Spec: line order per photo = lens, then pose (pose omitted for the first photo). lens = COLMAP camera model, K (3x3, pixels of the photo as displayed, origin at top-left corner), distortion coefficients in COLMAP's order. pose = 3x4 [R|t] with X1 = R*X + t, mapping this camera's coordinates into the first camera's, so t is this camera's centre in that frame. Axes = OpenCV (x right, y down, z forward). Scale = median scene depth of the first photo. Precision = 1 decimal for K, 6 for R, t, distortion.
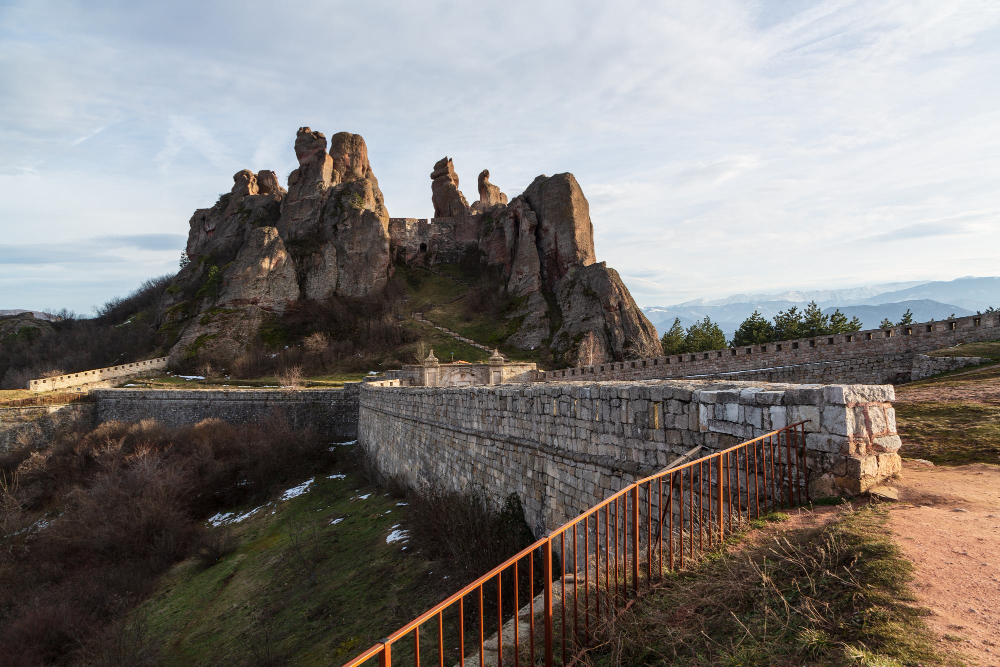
lens RADIAL K [[678.5, 0, 505.3], [0, 678.5, 330.2], [0, 0, 1]] dist [0.021830, 0.001734]
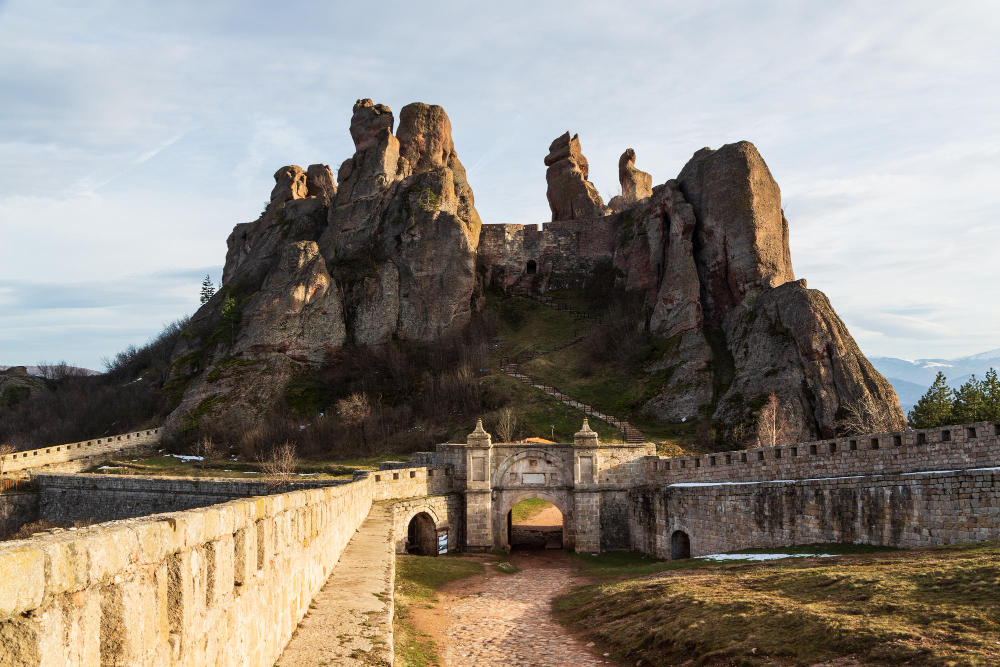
lens RADIAL K [[973.3, 0, 505.6], [0, 973.3, 331.2], [0, 0, 1]] dist [0.041090, 0.000000]
pose [[0.981090, -0.008893, -0.193350, 0.045703], [-0.003599, 0.997933, -0.064158, 0.003045], [0.193520, 0.063640, 0.979030, 0.075592]]
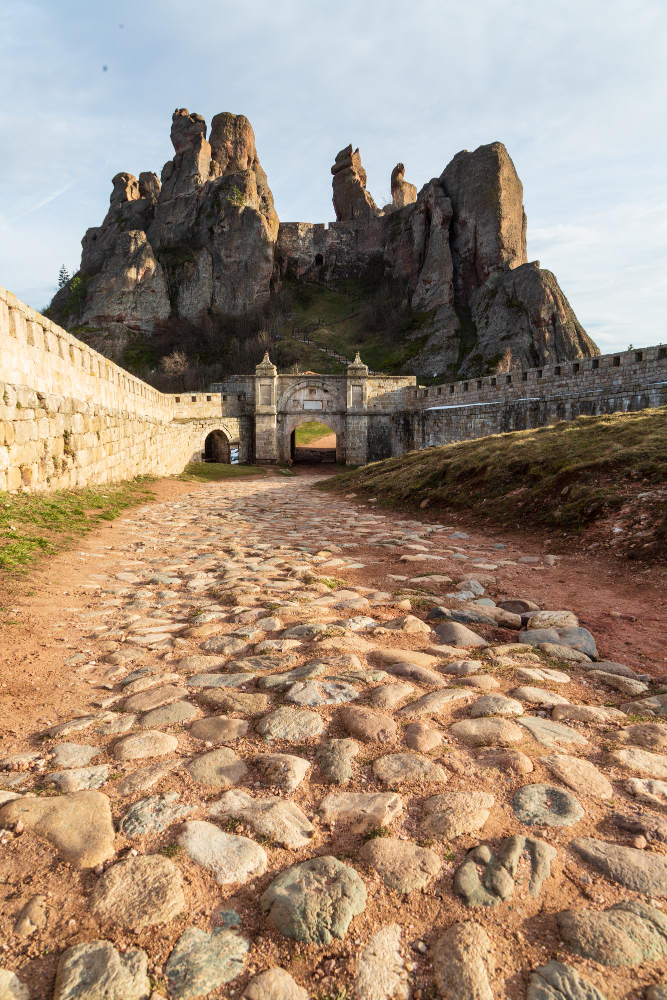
lens RADIAL K [[678.5, 0, 329.9], [0, 678.5, 496.2], [0, 0, 1]] dist [0.021830, 0.001734]
pose [[0.987701, 0.044913, -0.149767, 0.037645], [-0.019460, 0.985720, 0.167266, 0.030656], [0.155141, -0.162294, 0.974470, 0.158663]]
